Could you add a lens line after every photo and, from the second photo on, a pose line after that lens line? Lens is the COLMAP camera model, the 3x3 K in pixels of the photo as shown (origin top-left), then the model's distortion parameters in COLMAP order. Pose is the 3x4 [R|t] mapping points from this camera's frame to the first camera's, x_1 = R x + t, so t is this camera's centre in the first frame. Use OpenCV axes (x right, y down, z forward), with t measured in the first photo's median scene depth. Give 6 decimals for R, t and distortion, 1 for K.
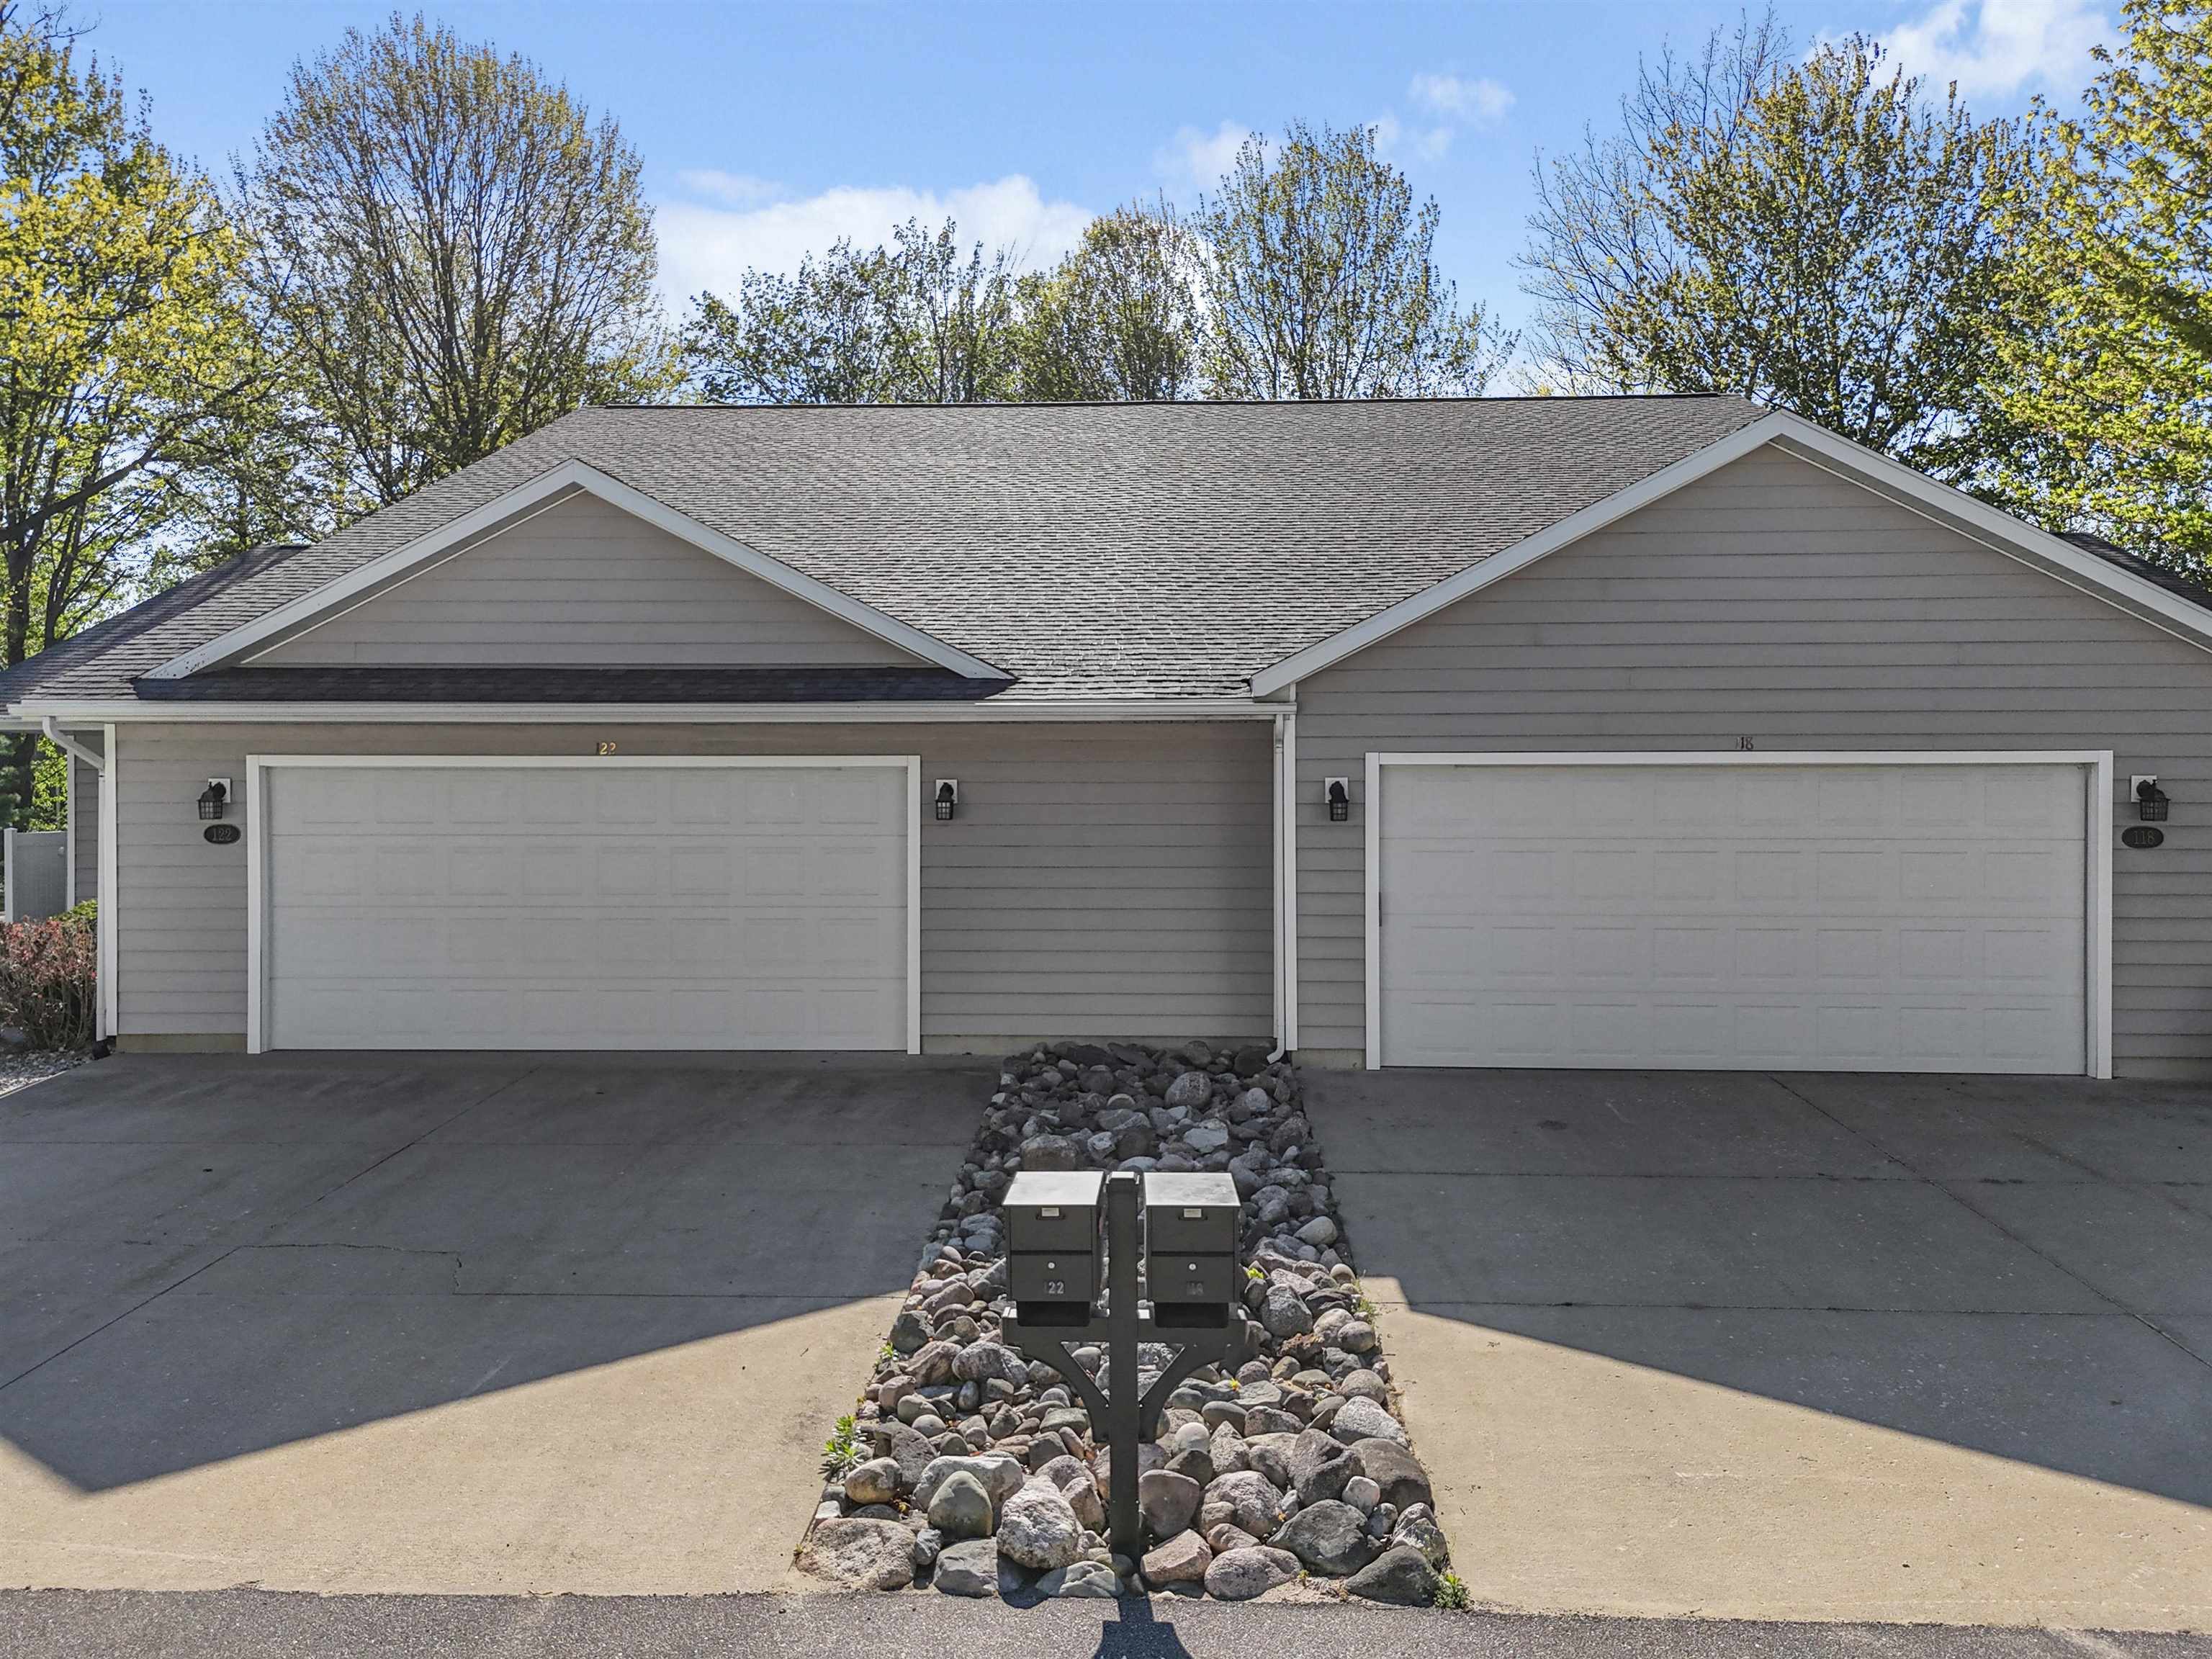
lens RADIAL K [[1610.3, 0, 1107.9], [0, 1610.3, 872.2], [0, 0, 1]] dist [0.056105, 0.000015]
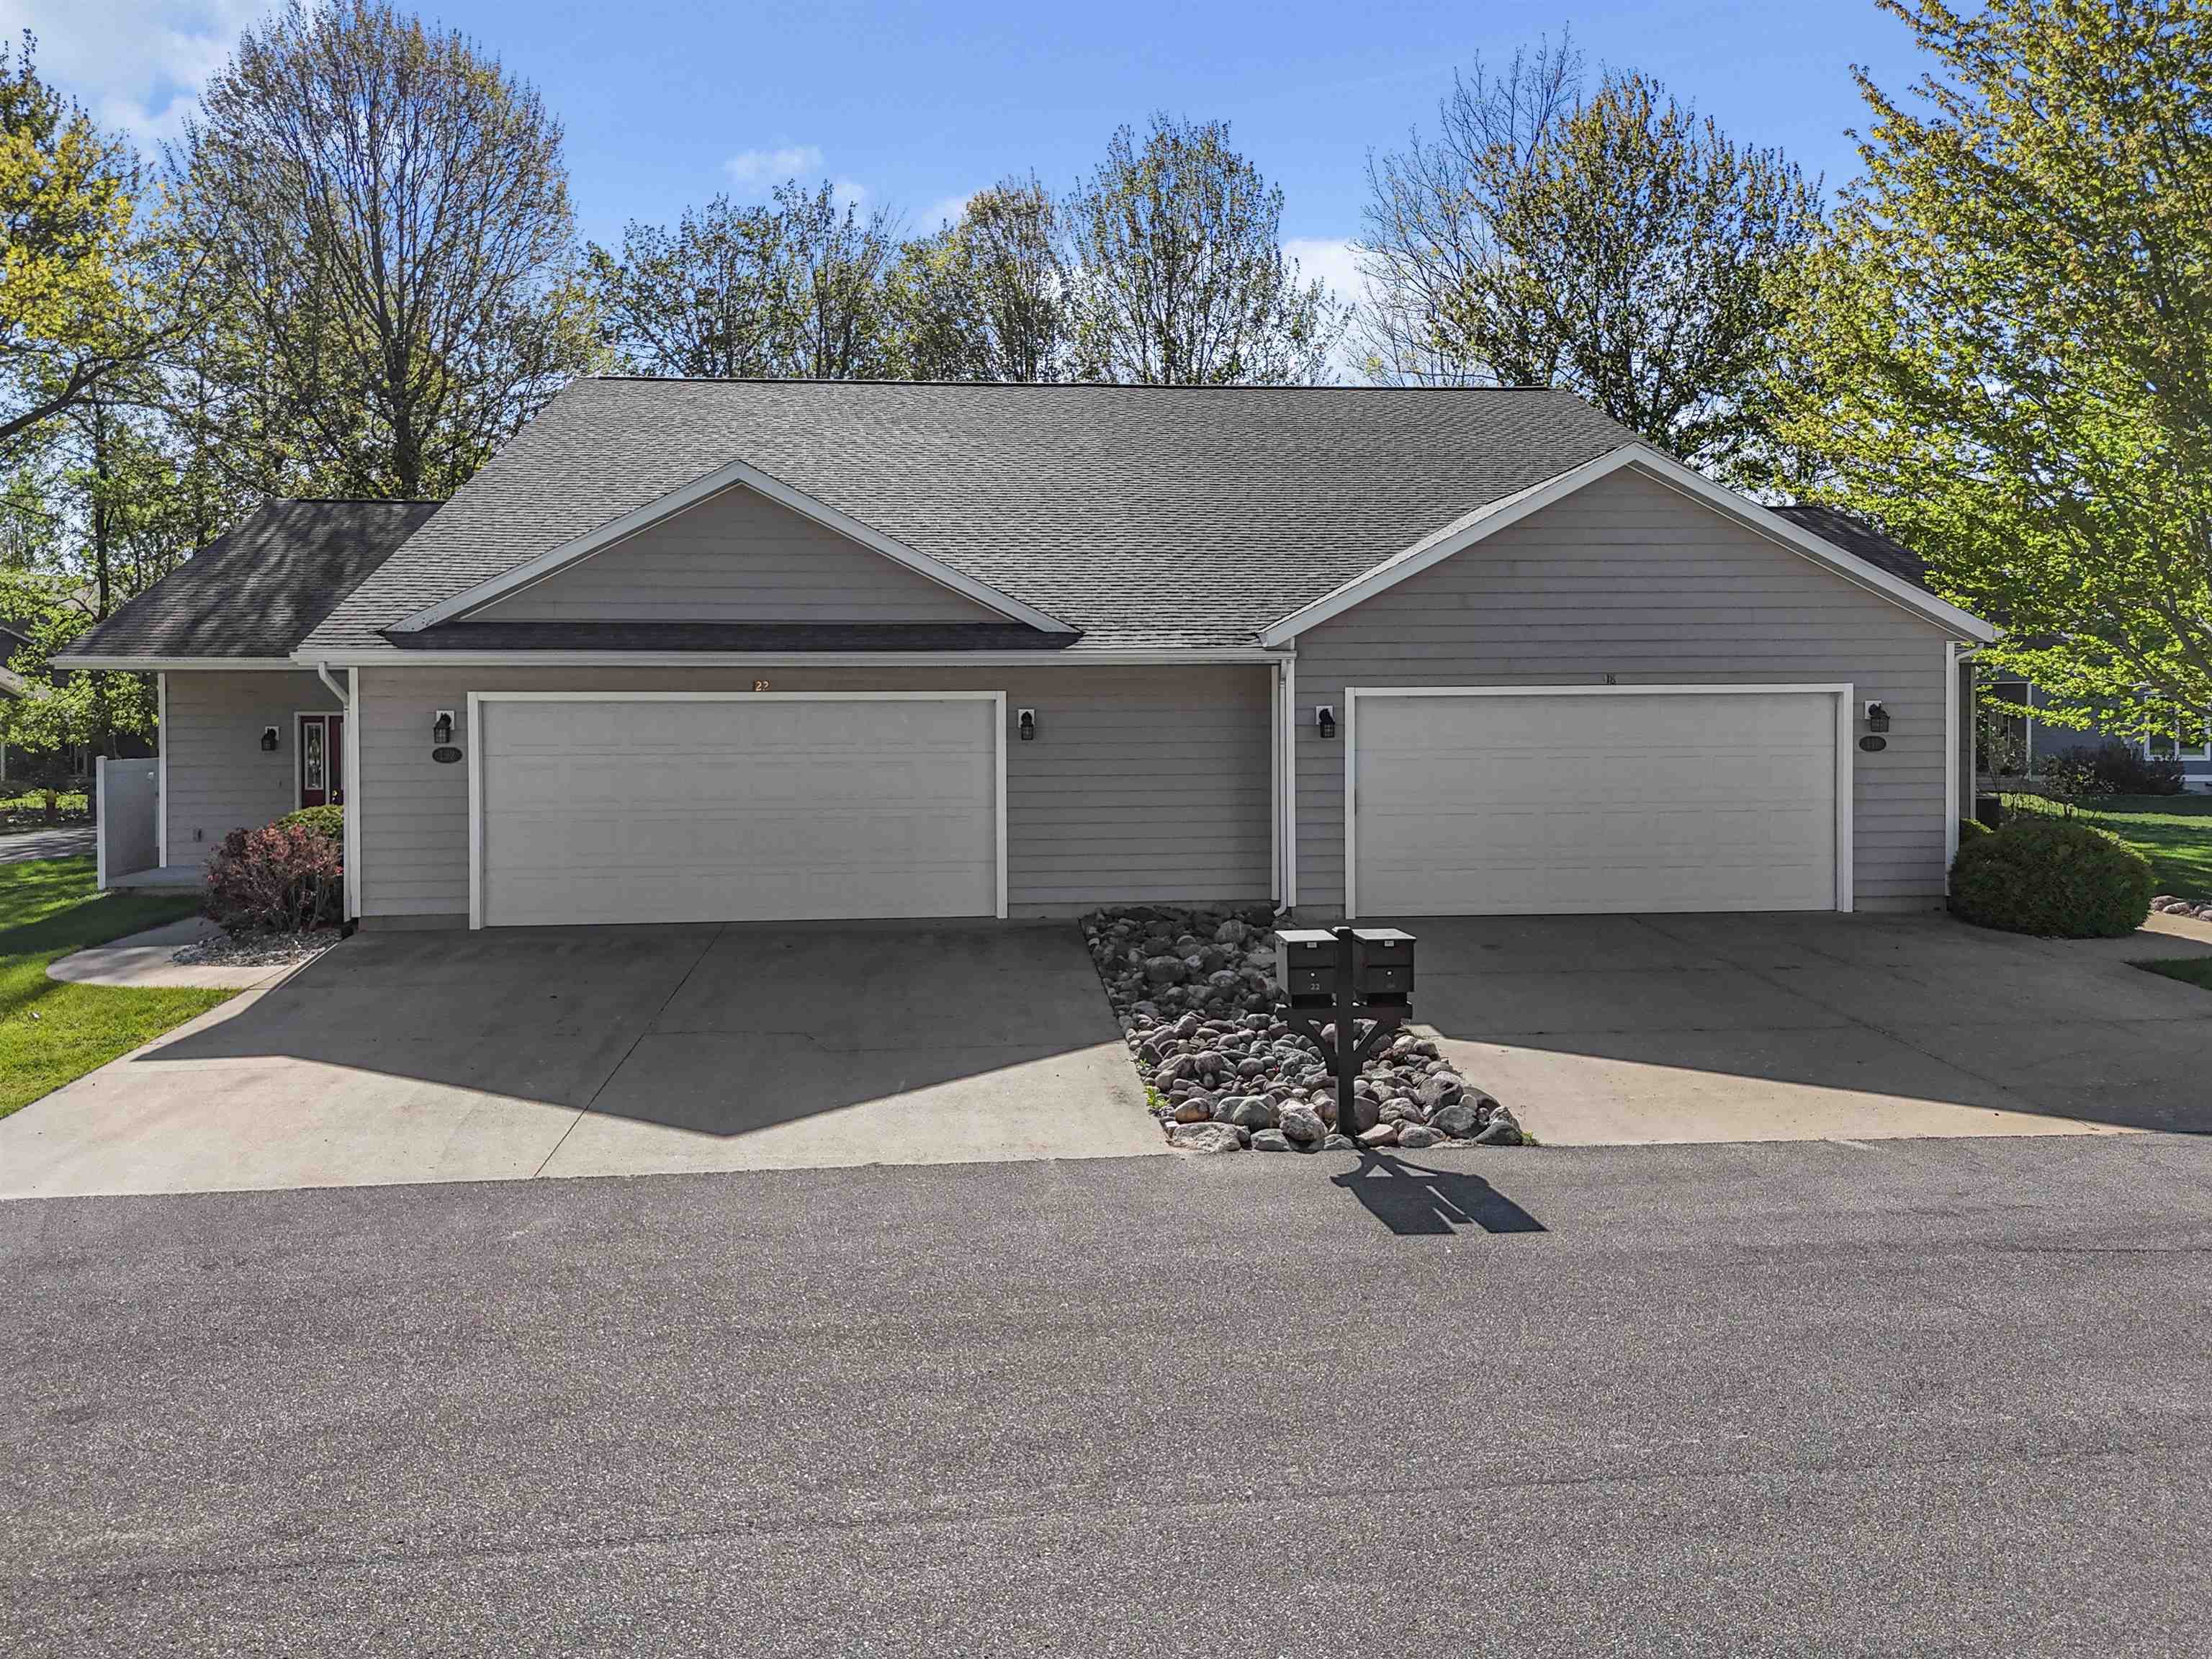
lens RADIAL K [[1618.4, 0, 1106.0], [0, 1618.4, 829.5], [0, 0, 1]] dist [0.089978, -0.052894]
pose [[0.991854, -0.014809, 0.126519, -0.200313], [0.012815, 0.999781, 0.016561, 0.019477], [-0.126736, -0.014805, 0.991826, -0.314197]]
